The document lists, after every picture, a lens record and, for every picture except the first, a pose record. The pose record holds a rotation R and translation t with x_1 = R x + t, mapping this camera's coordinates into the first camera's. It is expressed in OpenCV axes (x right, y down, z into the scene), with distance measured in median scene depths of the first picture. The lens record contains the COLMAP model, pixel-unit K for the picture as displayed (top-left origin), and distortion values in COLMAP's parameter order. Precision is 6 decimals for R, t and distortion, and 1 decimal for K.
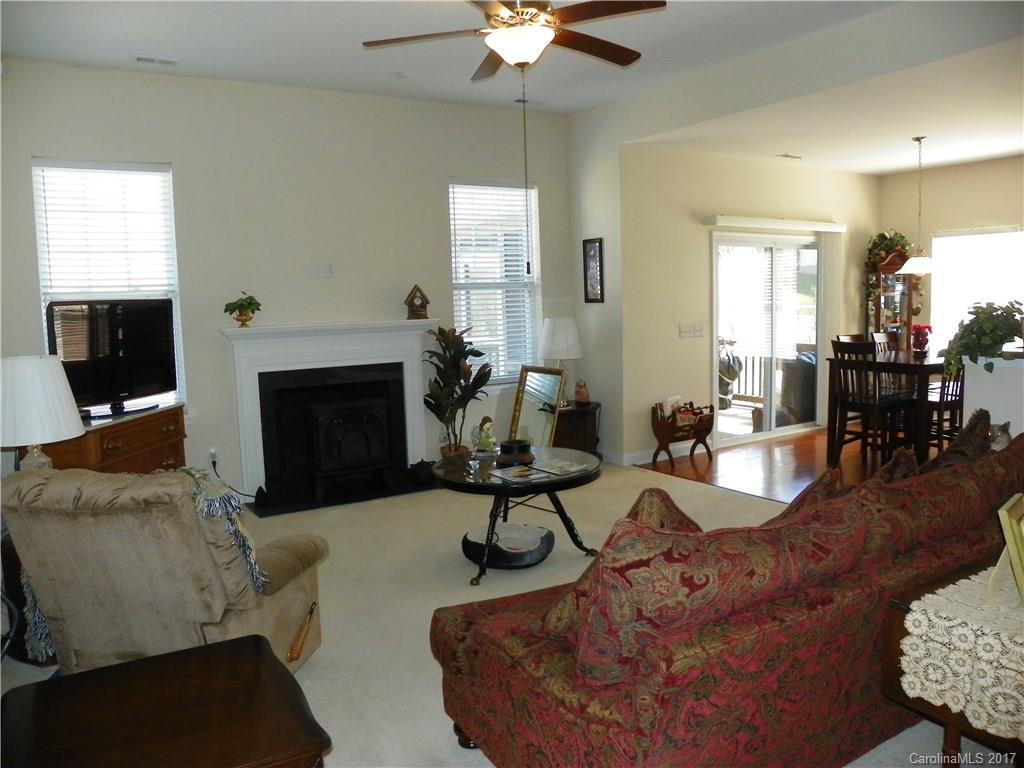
lens RADIAL K [[777.6, 0, 537.5], [0, 777.6, 382.6], [0, 0, 1]] dist [-0.089205, 0.000411]
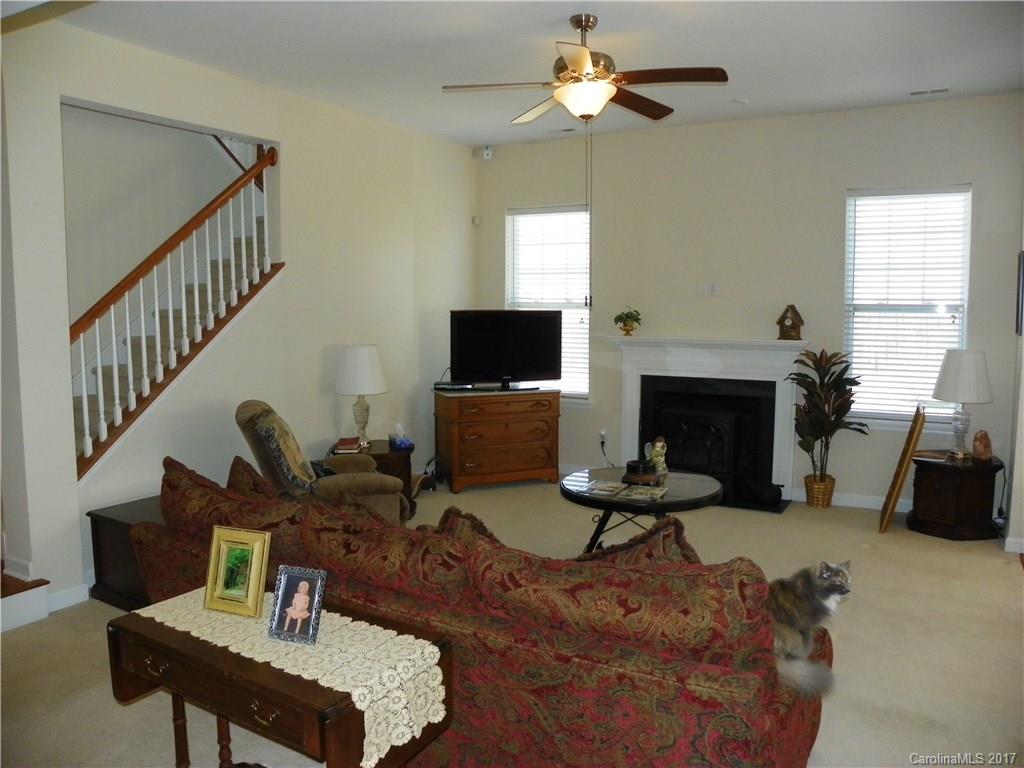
lens RADIAL K [[777.6, 0, 537.5], [0, 777.6, 382.6], [0, 0, 1]] dist [-0.089205, 0.000411]
pose [[0.494127, 0.105334, -0.862985, 0.541765], [-0.120933, 0.991311, 0.051753, -0.040109], [0.860938, 0.078791, 0.502571, 0.239799]]
